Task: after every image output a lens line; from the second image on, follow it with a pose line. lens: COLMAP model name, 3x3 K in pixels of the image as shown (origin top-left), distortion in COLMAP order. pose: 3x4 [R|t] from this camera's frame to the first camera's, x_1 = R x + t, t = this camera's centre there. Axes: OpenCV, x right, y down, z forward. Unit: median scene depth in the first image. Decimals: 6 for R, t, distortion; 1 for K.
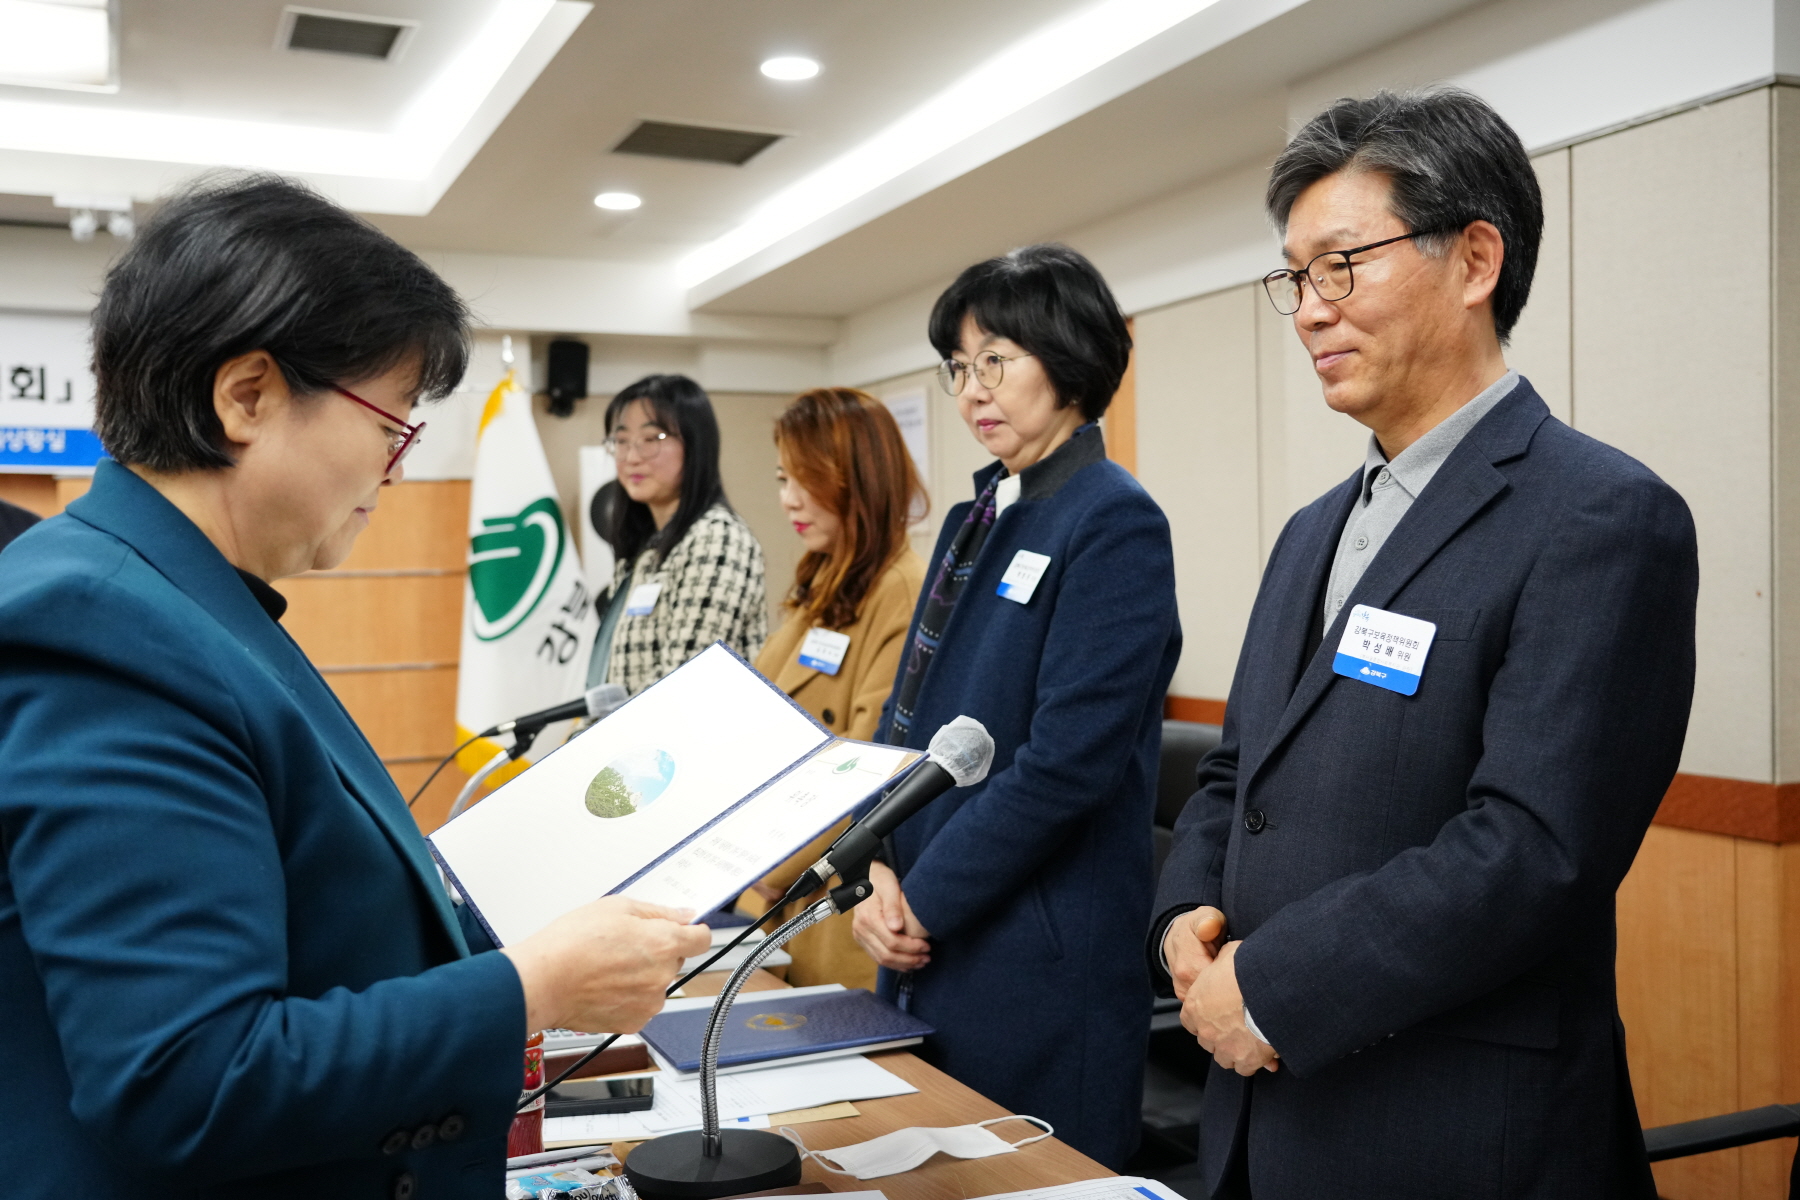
lens RADIAL K [[1819.4, 0, 956.8], [0, 1819.4, 607.1], [0, 0, 1]] dist [0.012142, 0.013797]
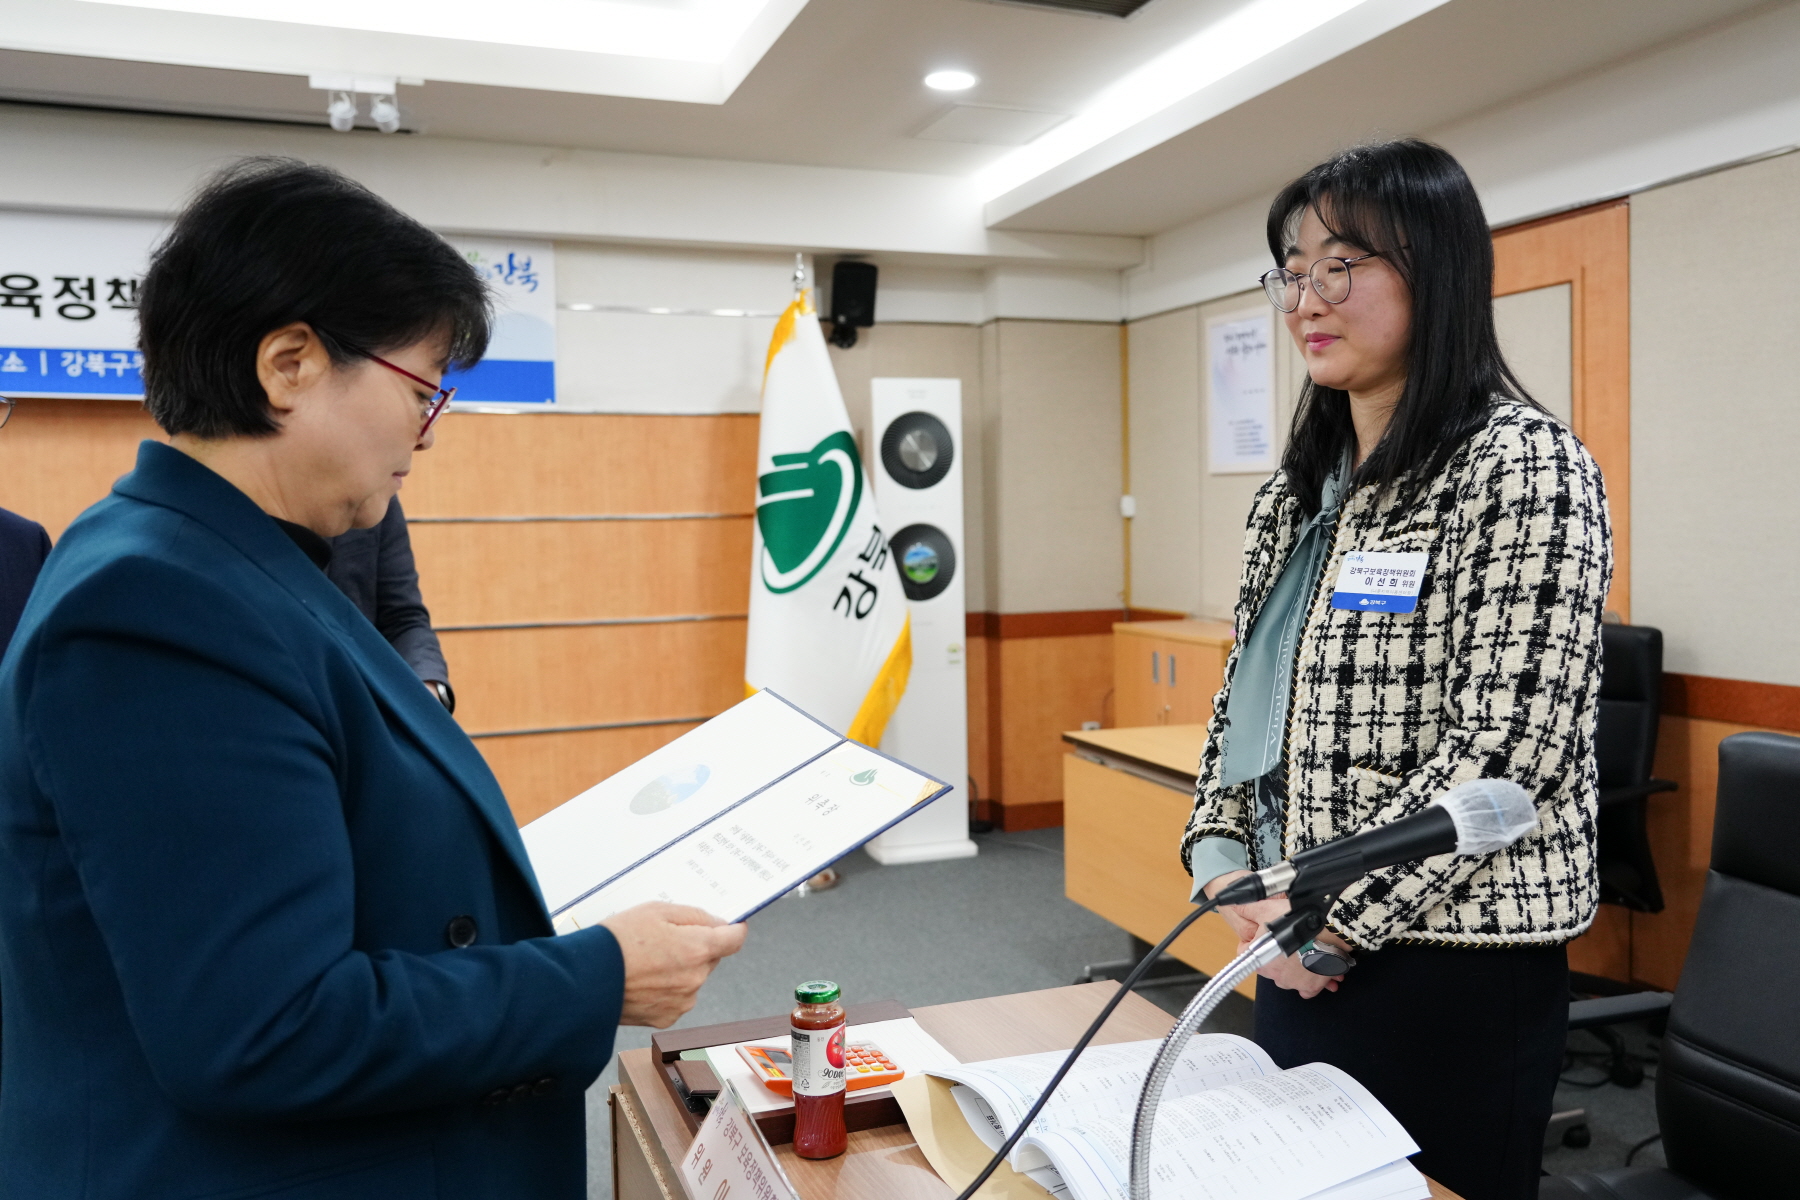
lens RADIAL K [[1453.8, 0, 928.7], [0, 1453.8, 557.2], [0, 0, 1]] dist [0.011063, 0.000388]
pose [[0.997569, 0.004089, -0.069561, -0.140271], [-0.003123, 0.999897, 0.014000, -0.009319], [0.069611, -0.013749, 0.997479, 0.304448]]
